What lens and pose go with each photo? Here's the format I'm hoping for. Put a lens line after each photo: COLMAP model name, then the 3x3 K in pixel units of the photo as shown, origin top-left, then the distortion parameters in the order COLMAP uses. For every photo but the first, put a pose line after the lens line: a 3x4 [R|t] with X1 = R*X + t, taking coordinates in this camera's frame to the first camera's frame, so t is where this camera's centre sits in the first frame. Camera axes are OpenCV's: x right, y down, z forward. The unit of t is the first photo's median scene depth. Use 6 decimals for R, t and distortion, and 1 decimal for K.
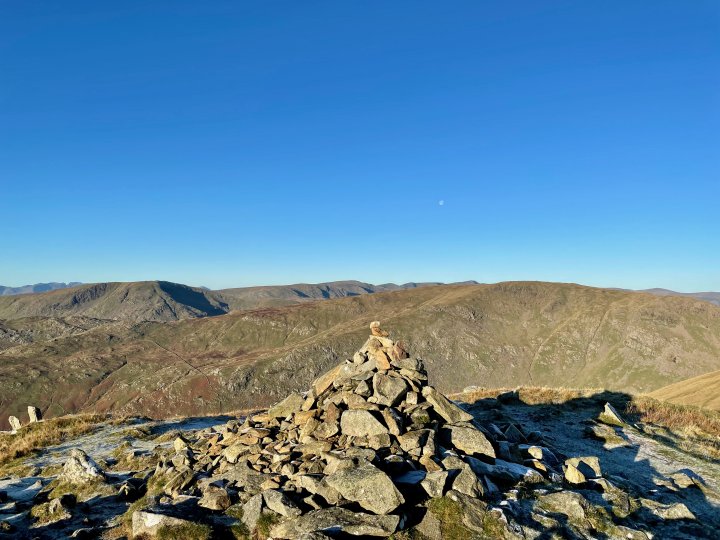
lens RADIAL K [[543.4, 0, 359.7], [0, 543.4, 268.0], [0, 0, 1]] dist [0.074407, -0.087888]
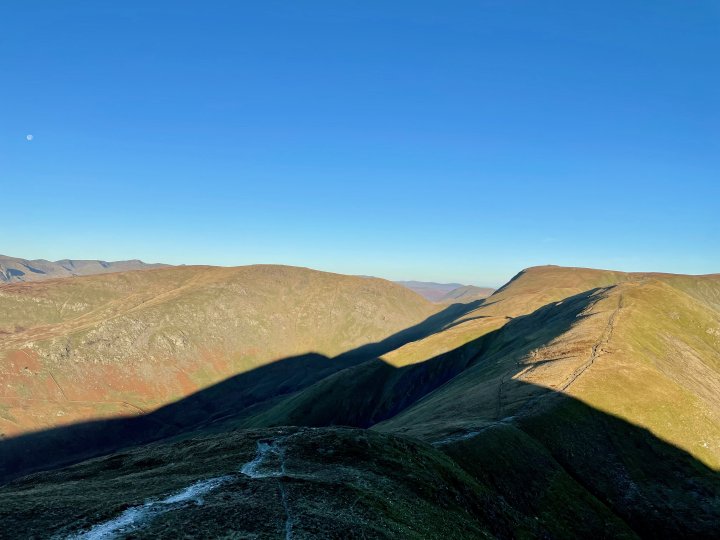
lens RADIAL K [[543.4, 0, 364.9], [0, 543.4, 260.5], [0, 0, 1]] dist [0.074407, -0.087888]
pose [[0.798674, 0.036736, 0.600642, -0.356377], [-0.049720, 0.998751, 0.005029, -0.004018], [-0.599707, -0.033881, 0.799502, -0.178083]]
